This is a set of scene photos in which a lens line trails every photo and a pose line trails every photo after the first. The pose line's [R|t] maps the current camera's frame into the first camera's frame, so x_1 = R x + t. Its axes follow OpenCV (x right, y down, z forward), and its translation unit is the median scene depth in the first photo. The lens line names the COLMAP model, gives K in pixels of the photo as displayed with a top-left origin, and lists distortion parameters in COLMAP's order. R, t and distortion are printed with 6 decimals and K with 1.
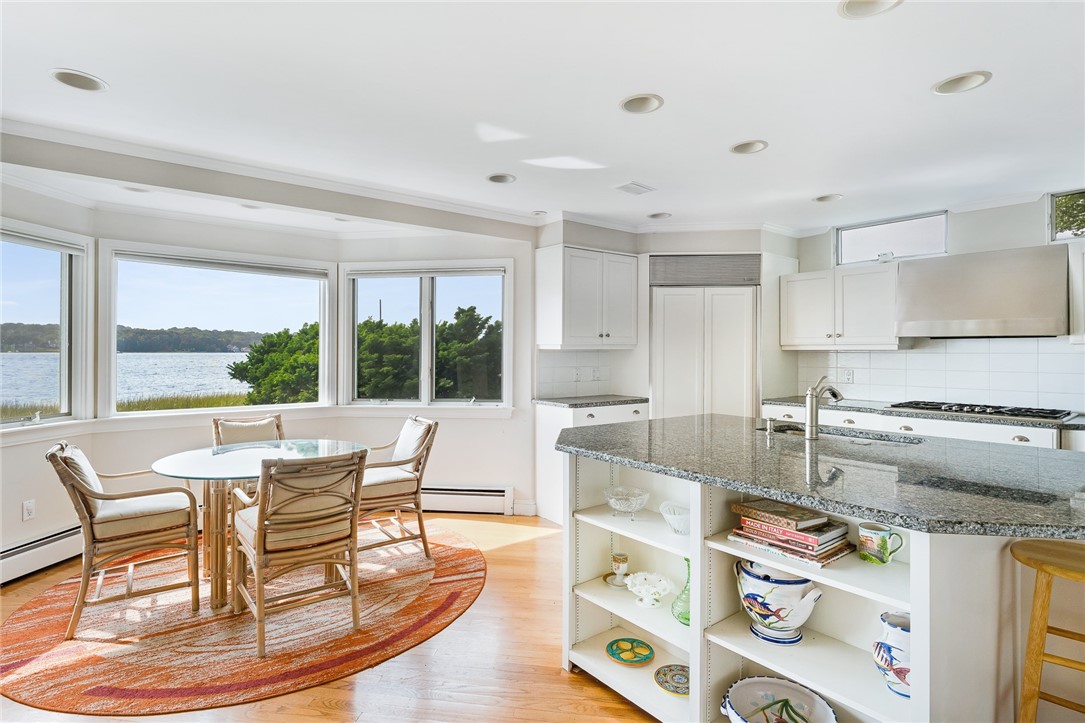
lens RADIAL K [[559.8, 0, 548.3], [0, 559.8, 352.9], [0, 0, 1]] dist [0.001802, -0.000022]
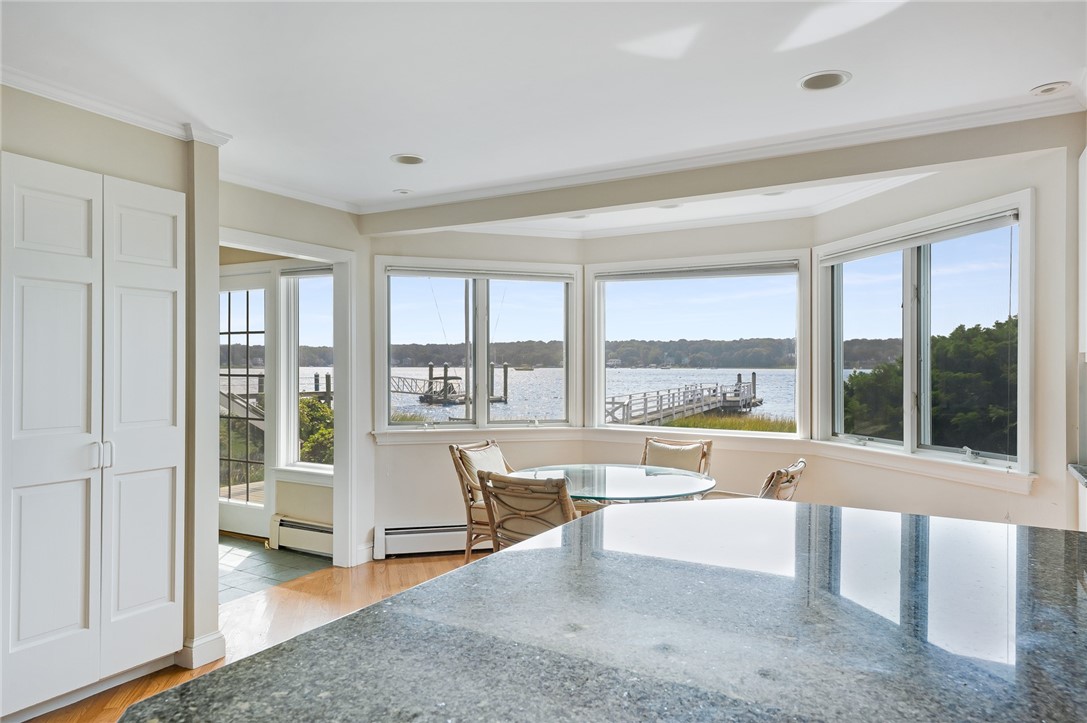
lens RADIAL K [[733.0, 0, 543.2], [0, 733.0, 368.1], [0, 0, 1]] dist [0.038566, 0.000107]
pose [[0.357713, 0.000393, -0.933832, 0.485021], [-0.003055, 0.999995, -0.000749, 0.000945], [0.933827, 0.003121, 0.357712, 0.376580]]
